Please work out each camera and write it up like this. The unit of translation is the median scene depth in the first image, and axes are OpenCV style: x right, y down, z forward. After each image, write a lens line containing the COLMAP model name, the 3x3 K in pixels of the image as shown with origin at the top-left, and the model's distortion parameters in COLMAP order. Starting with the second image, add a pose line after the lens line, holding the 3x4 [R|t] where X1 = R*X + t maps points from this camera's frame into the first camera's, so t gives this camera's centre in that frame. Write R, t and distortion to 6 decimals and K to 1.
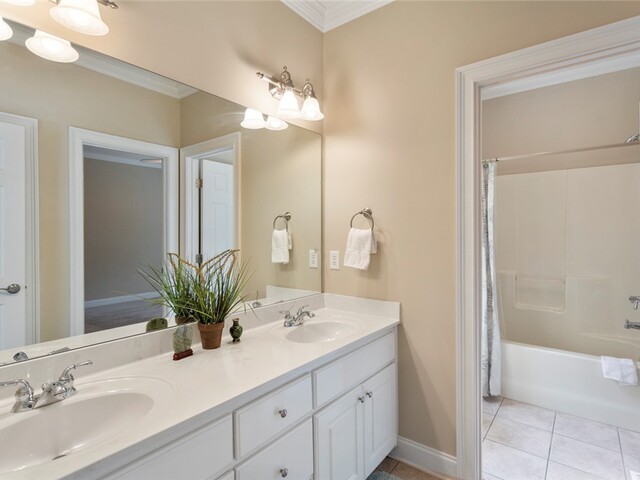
lens RADIAL K [[344.5, 0, 302.7], [0, 344.5, 243.5], [0, 0, 1]] dist [-0.008740, 0.004065]
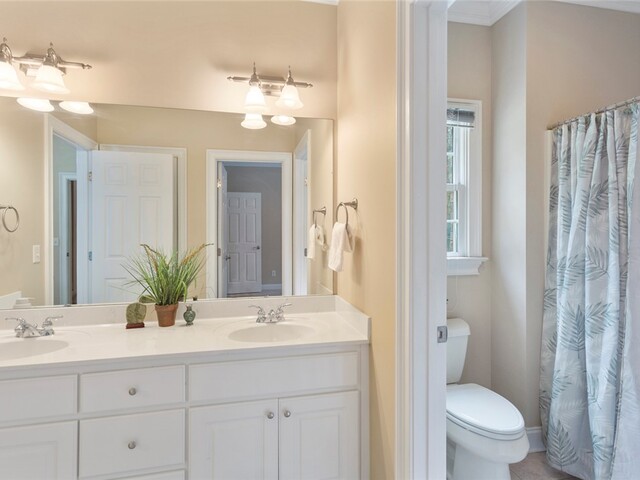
lens RADIAL K [[344.5, 0, 318.3], [0, 344.5, 235.3], [0, 0, 1]] dist [-0.008740, 0.004065]
pose [[0.788651, 0.006607, -0.614806, 0.799266], [-0.016374, 0.999813, -0.010259, -0.002286], [0.614623, 0.018158, 0.788612, 0.363977]]
